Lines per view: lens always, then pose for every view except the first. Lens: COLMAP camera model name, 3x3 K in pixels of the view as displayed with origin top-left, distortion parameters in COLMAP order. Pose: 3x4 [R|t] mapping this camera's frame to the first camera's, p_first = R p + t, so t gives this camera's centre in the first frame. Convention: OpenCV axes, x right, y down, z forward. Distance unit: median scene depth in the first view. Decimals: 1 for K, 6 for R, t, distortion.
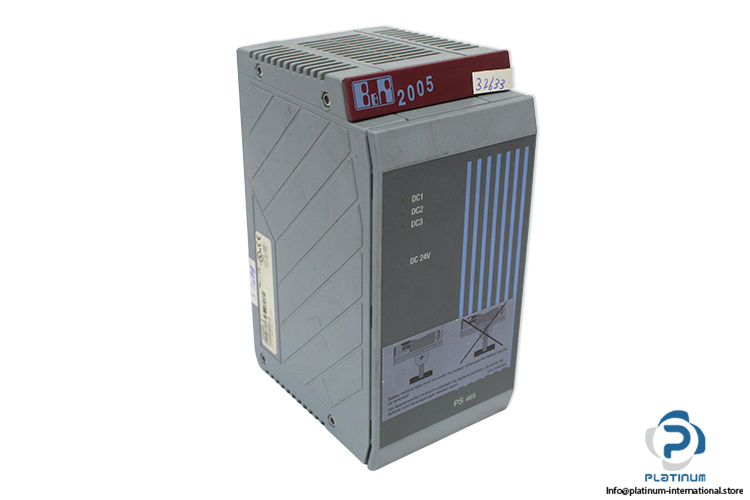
lens RADIAL K [[922.0, 0, 374.6], [0, 922.0, 251.8], [0, 0, 1]] dist [-0.040163, 0.000000]
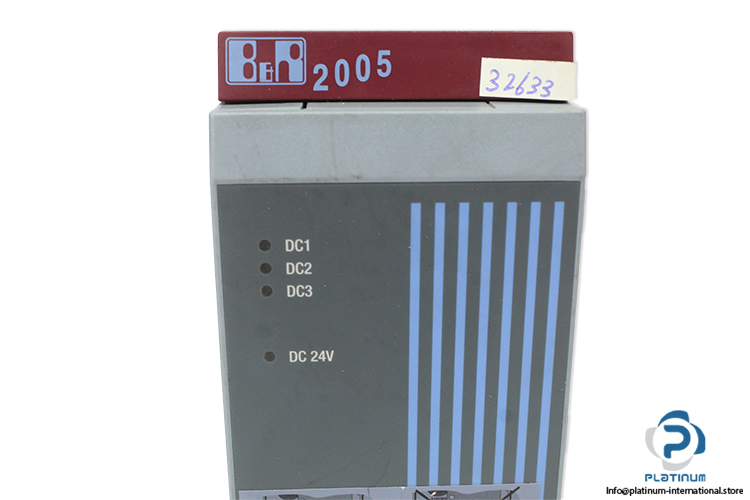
lens RADIAL K [[922.0, 0, 375.3], [0, 922.0, 247.3], [0, 0, 1]] dist [-0.040163, 0.000000]
pose [[0.835766, 0.164366, -0.523908, 0.378312], [-0.234269, 0.969685, -0.069499, -0.028607], [0.496602, 0.180820, 0.848935, 0.526533]]
